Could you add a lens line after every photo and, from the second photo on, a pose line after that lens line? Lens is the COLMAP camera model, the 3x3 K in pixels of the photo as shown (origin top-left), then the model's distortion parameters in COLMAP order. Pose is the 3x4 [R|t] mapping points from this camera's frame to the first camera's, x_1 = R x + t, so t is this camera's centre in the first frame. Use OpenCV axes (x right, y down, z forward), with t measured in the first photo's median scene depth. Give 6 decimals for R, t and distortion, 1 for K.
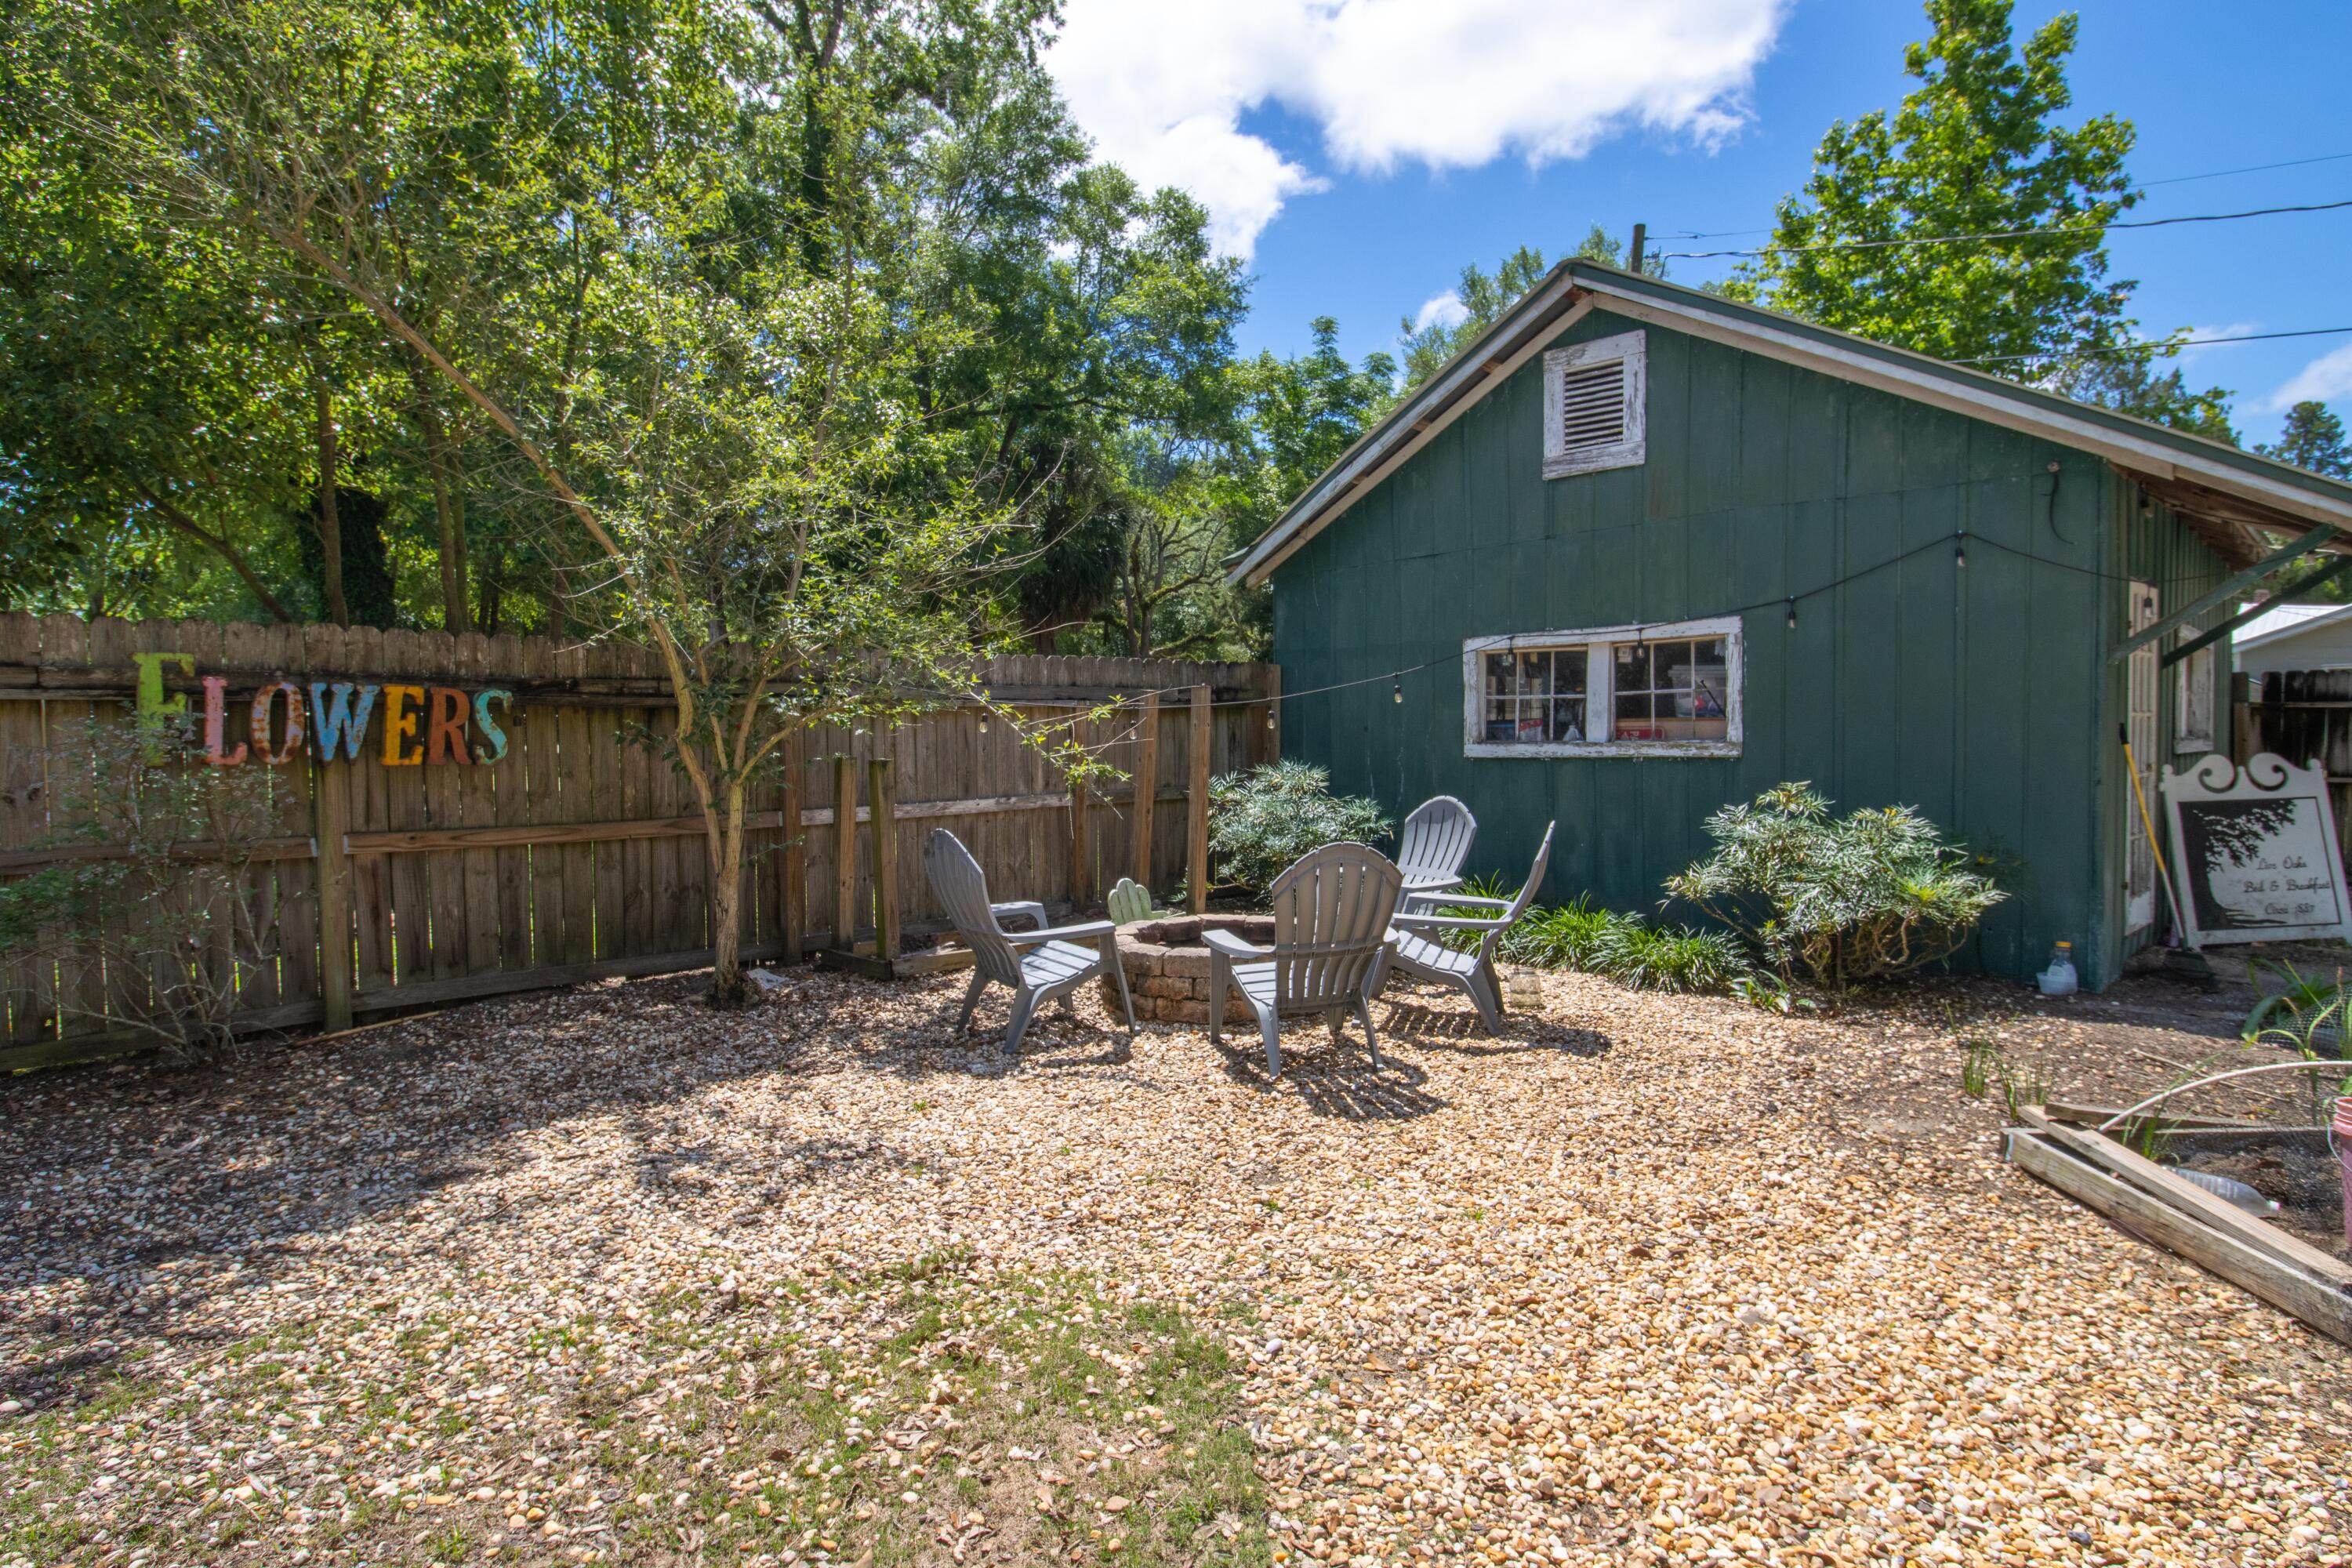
lens RADIAL K [[1281.5, 0, 1176.0], [0, 1281.5, 784.0], [0, 0, 1]] dist [0.008220, 0.000856]
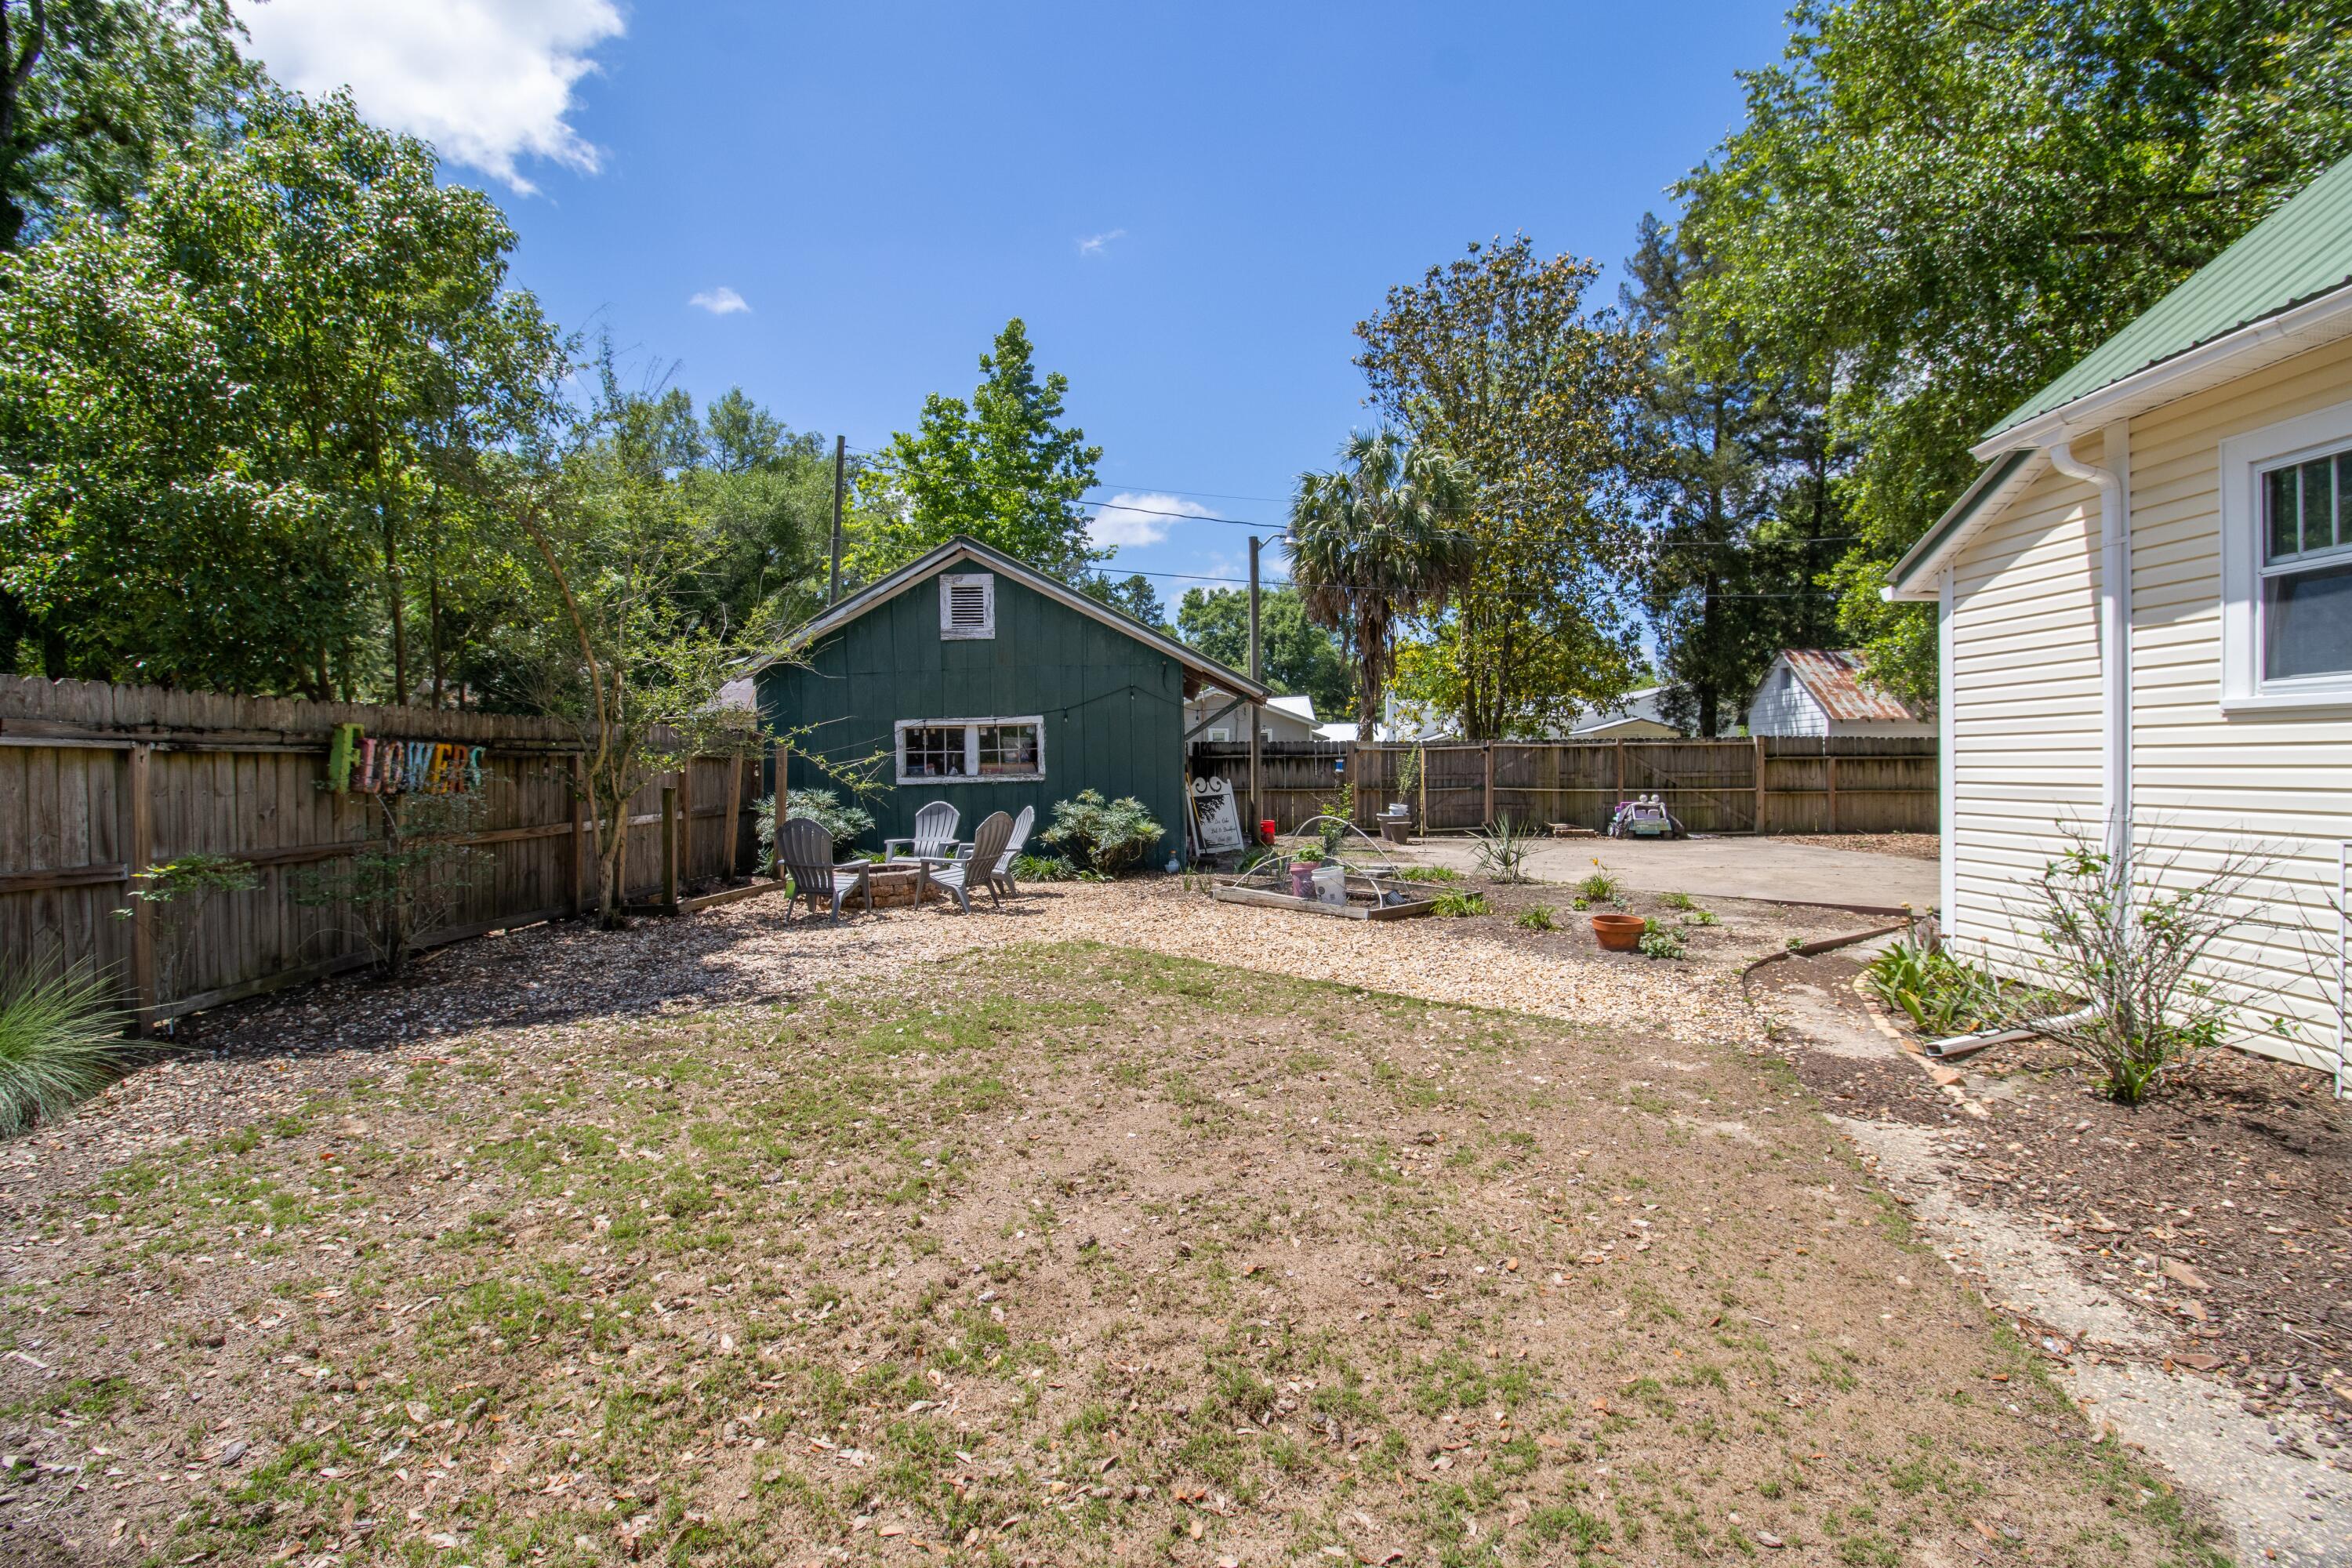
lens RADIAL K [[1094.2, 0, 1182.4], [0, 1094.2, 773.2], [0, 0, 1]] dist [-0.001902, -0.011618]
pose [[0.721334, -0.009776, 0.692518, -0.621905], [0.042843, 0.998615, -0.030528, 0.030025], [-0.691261, 0.051690, 0.720754, -0.445940]]
